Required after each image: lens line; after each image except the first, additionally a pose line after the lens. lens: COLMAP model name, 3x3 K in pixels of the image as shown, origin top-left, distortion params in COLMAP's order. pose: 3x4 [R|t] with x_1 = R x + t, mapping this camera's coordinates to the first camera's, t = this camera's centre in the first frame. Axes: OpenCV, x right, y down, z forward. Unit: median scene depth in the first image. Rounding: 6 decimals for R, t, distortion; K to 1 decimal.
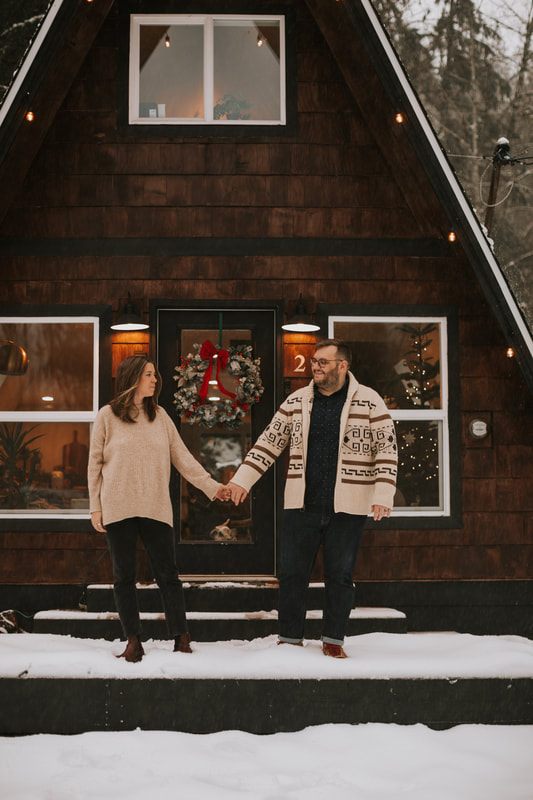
lens RADIAL K [[1251.0, 0, 266.5], [0, 1251.0, 400.0], [0, 0, 1]] dist [-0.186691, 0.445534]
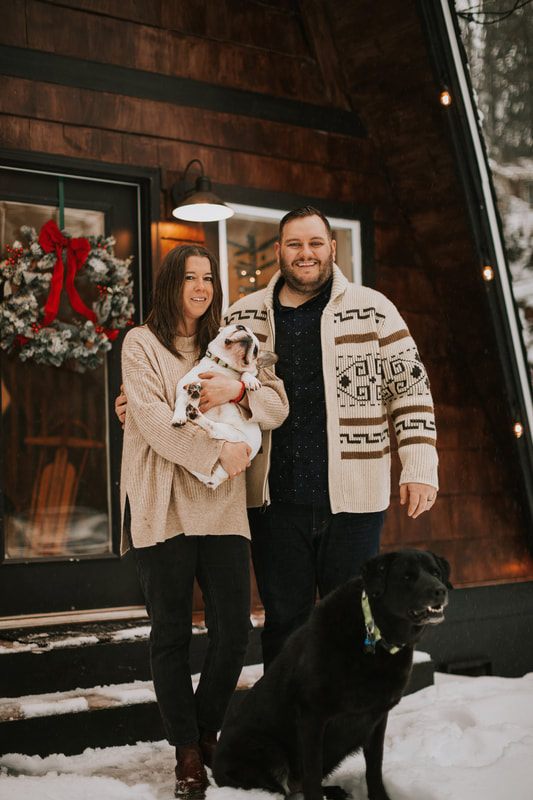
lens RADIAL K [[1180.7, 0, 266.5], [0, 1180.7, 400.0], [0, 0, 1]] dist [-0.185800, 0.499332]
pose [[0.850499, 0.015842, 0.525739, -0.250265], [-0.014406, 0.999873, -0.006824, 0.039898], [-0.525780, -0.001770, 0.850619, 0.465469]]
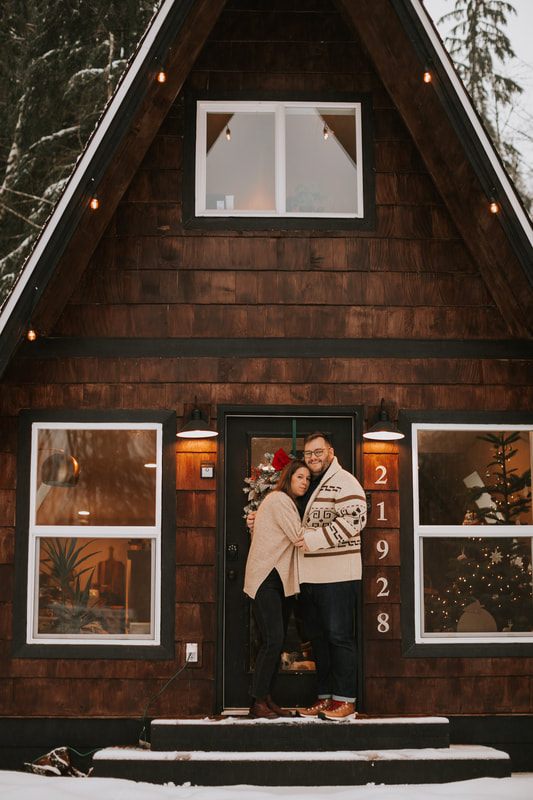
lens RADIAL K [[1251.0, 0, 266.5], [0, 1251.0, 400.0], [0, 0, 1]] dist [-0.186691, 0.445534]
pose [[0.999928, 0.002946, -0.011602, -0.046578], [-0.004009, 0.995689, -0.092668, 0.001237], [0.011279, 0.092708, 0.995629, 0.082533]]
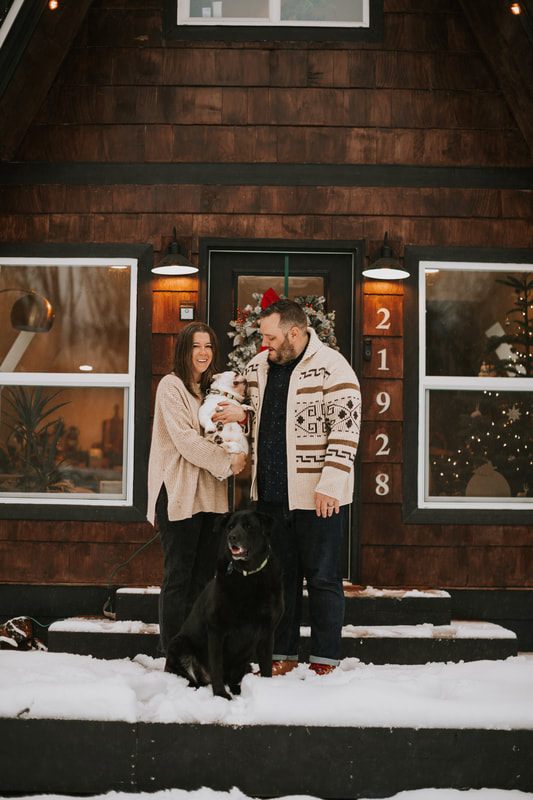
lens RADIAL K [[1275.7, 0, 266.5], [0, 1275.7, 400.0], [0, 0, 1]] dist [-0.171699, 0.326948]
pose [[0.998999, 0.014833, -0.042192, -0.013421], [-0.014224, 0.999791, 0.014704, 0.012367], [0.042401, -0.014089, 0.999001, 0.168822]]
